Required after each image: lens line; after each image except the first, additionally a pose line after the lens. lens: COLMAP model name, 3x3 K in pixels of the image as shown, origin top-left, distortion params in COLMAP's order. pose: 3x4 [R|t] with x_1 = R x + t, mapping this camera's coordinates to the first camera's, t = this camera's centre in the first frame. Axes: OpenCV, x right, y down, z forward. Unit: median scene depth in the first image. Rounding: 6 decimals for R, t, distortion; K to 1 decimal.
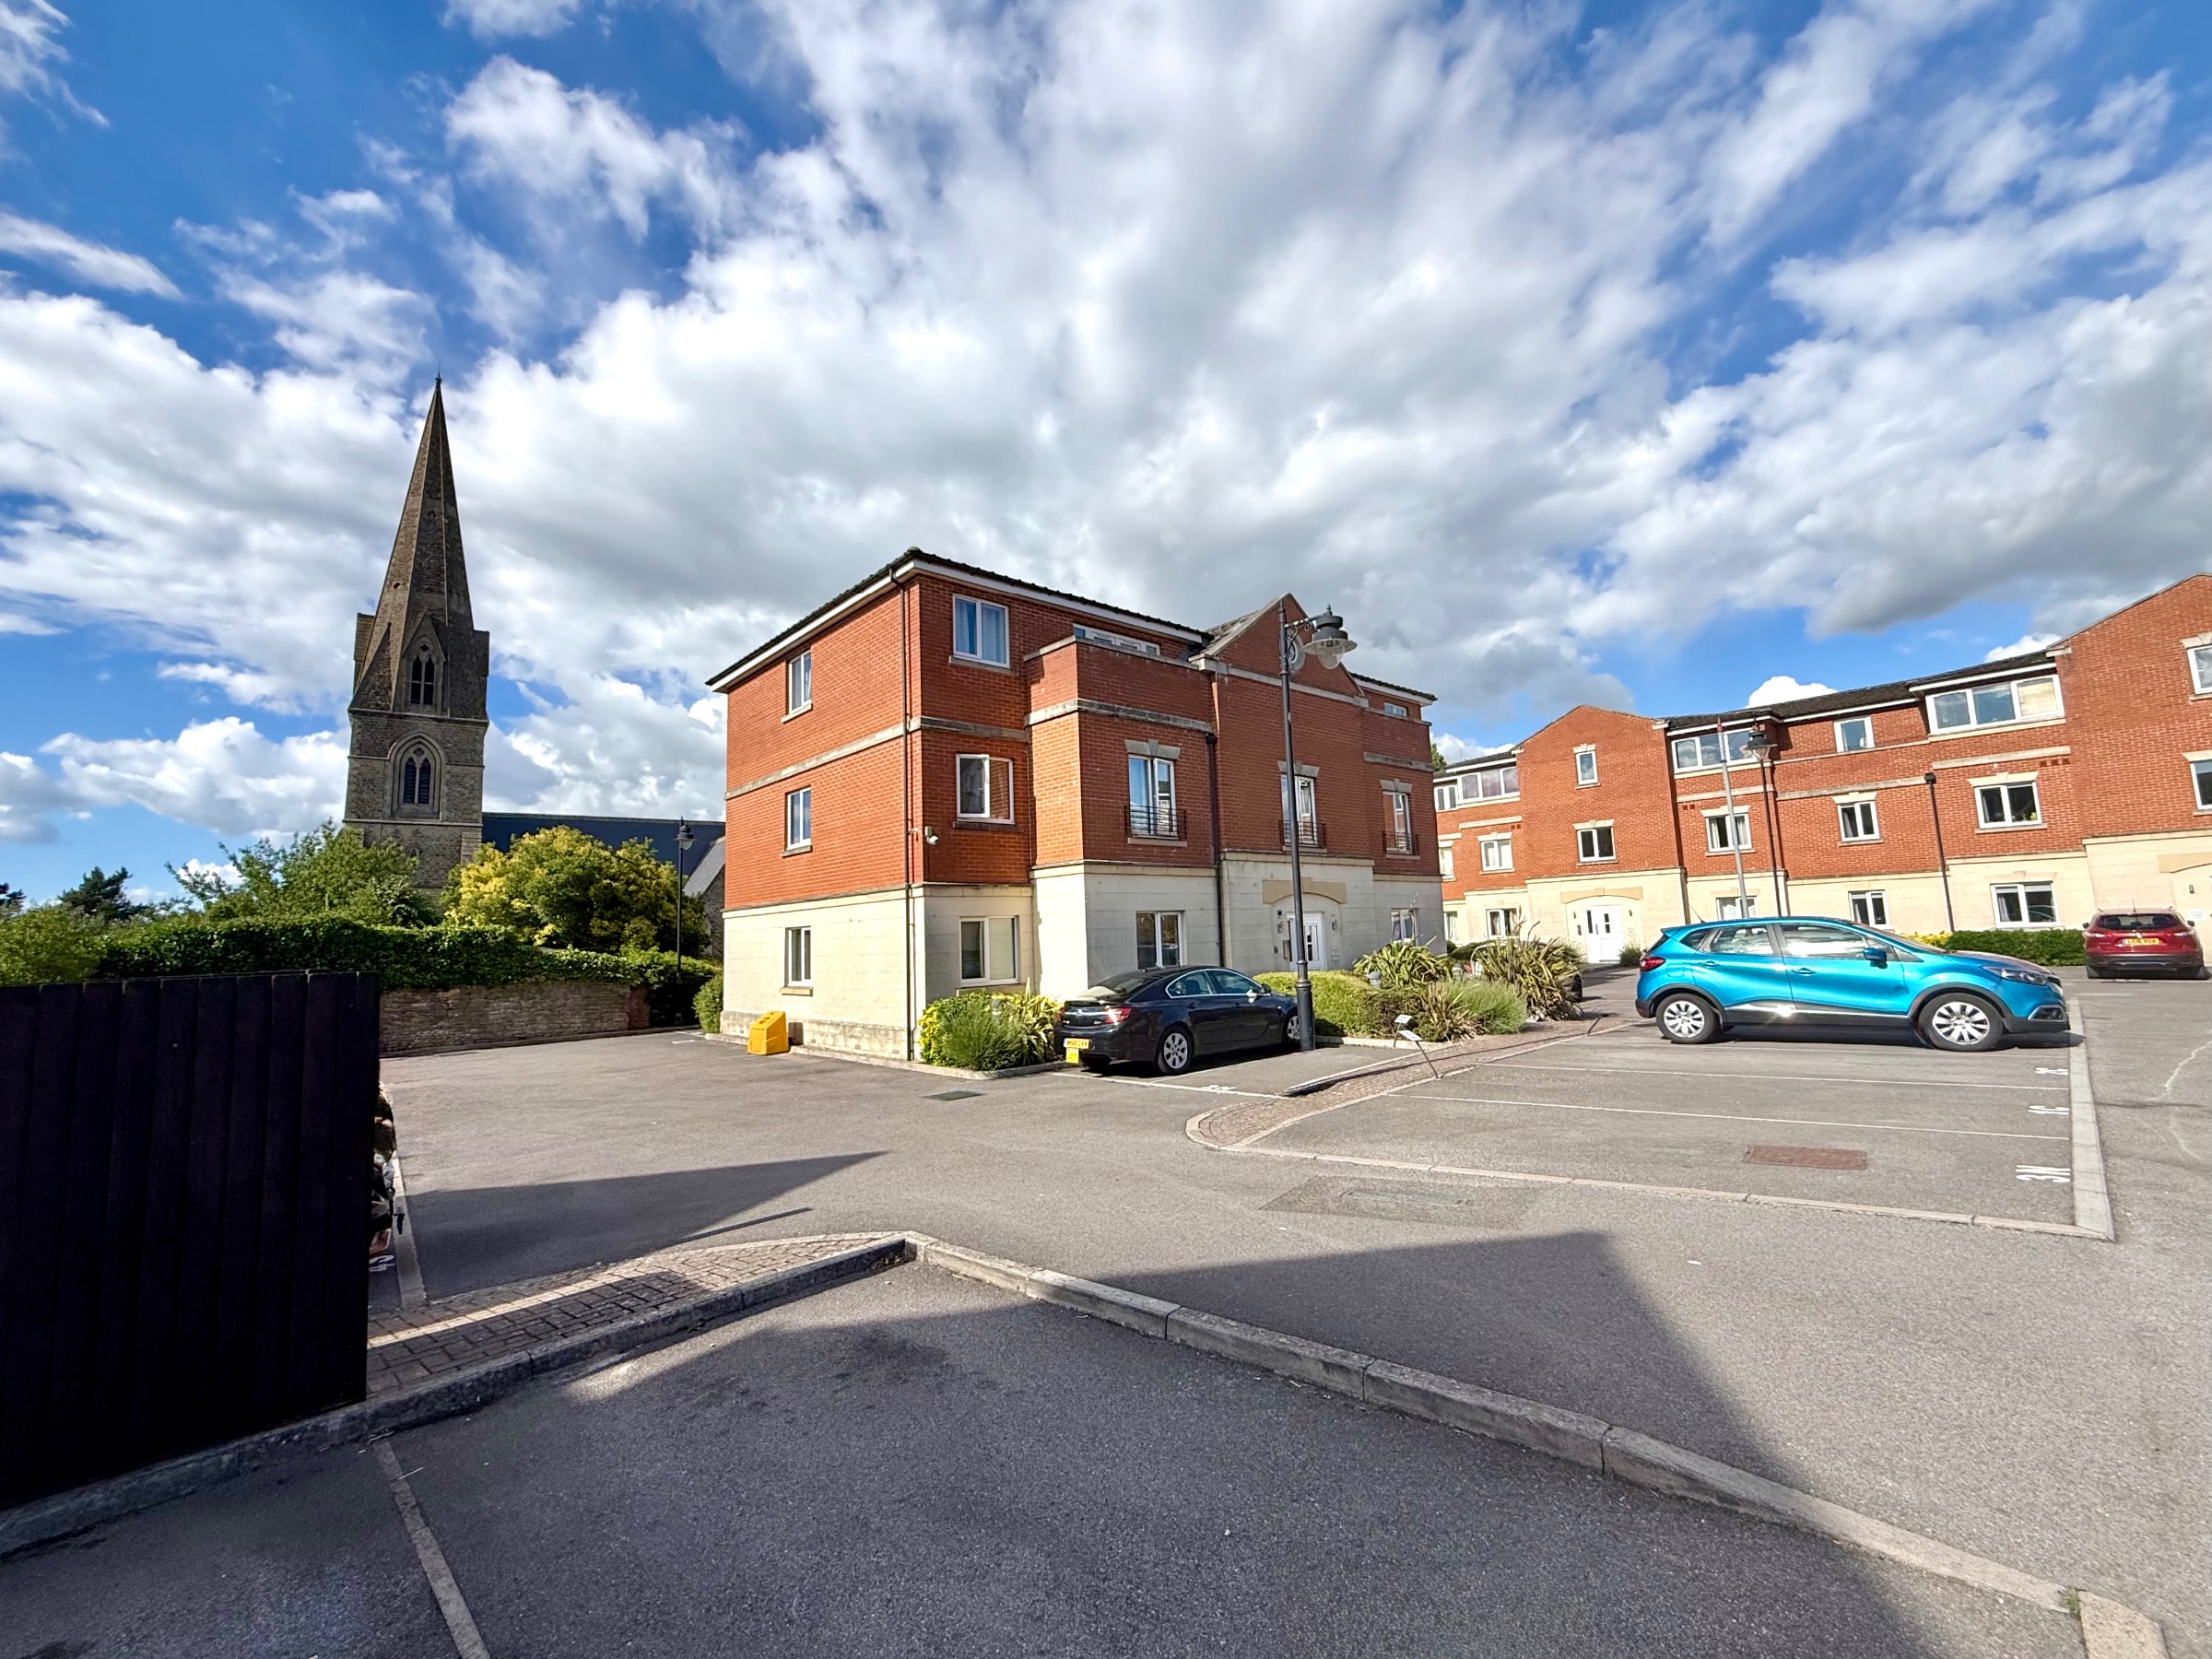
lens RADIAL K [[890.6, 0, 1106.0], [0, 890.6, 829.5], [0, 0, 1]] dist [-0.002962, -0.000454]
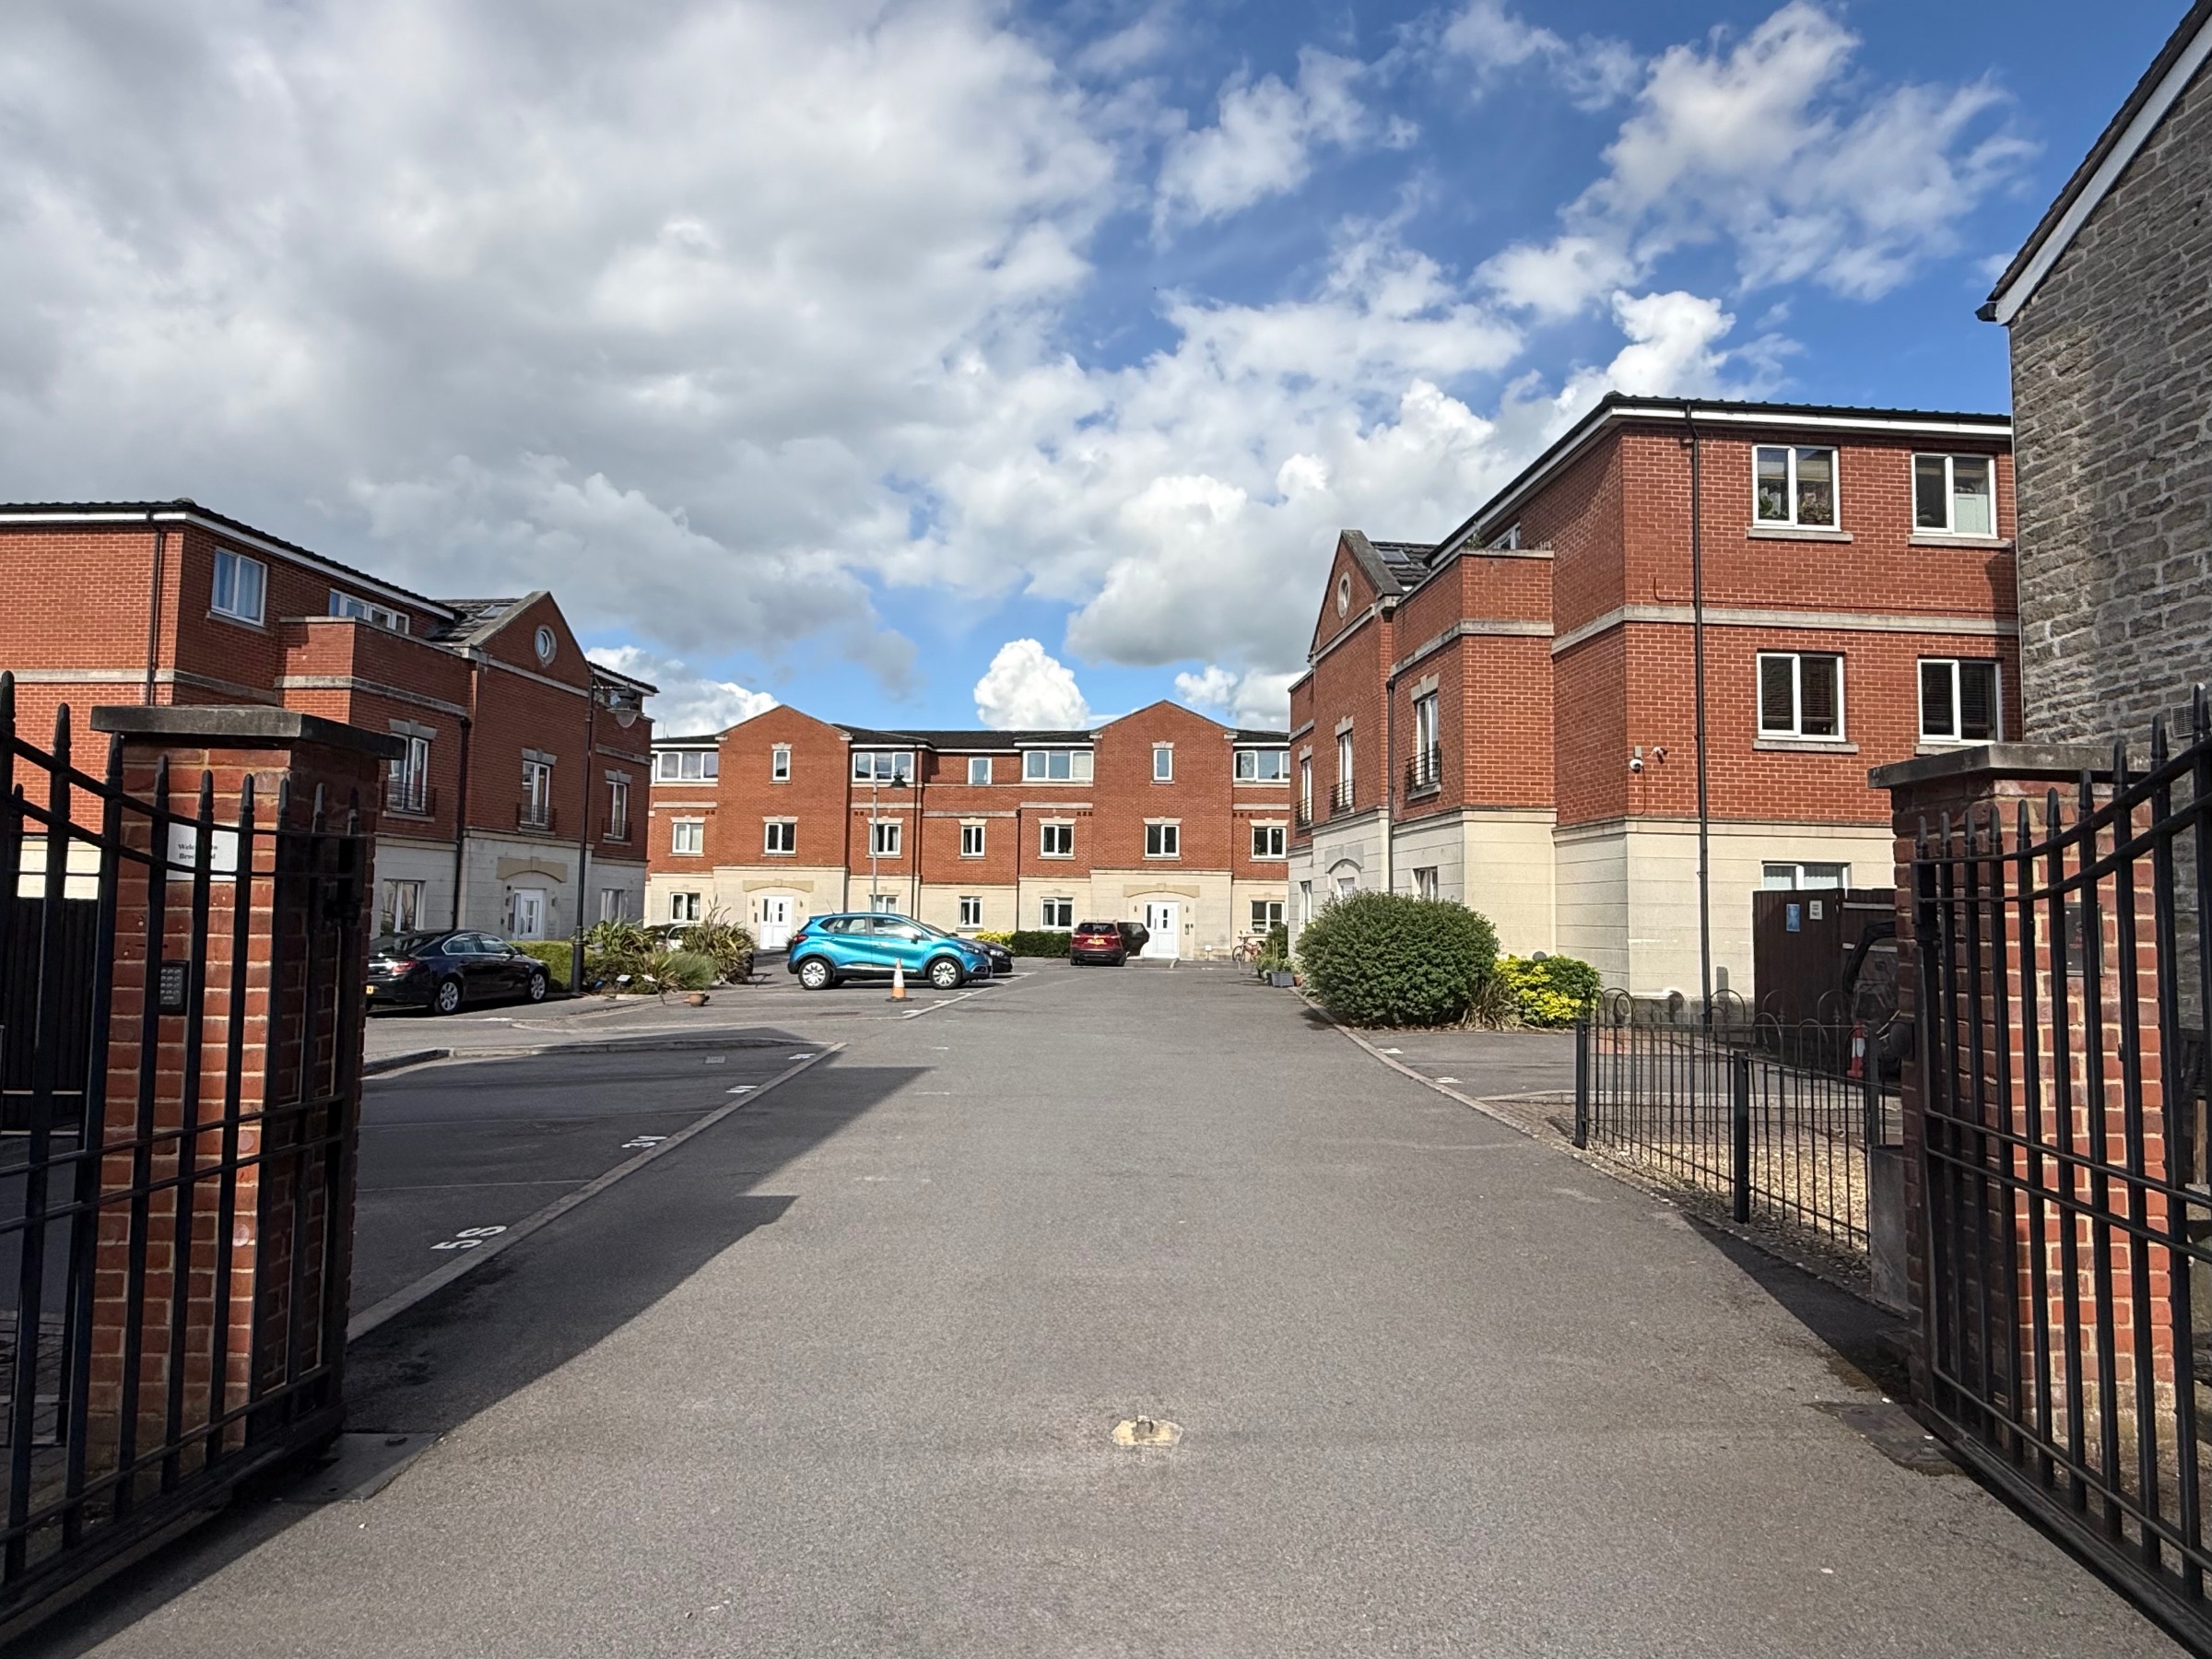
lens RADIAL K [[1204.8, 0, 1106.0], [0, 1204.8, 829.5], [0, 0, 1]] dist [0.000944, -0.000010]
pose [[0.715807, 0.095029, 0.691802, -0.219213], [-0.124083, 0.992240, -0.007910, -0.040221], [-0.687186, -0.080179, 0.722044, -0.400372]]
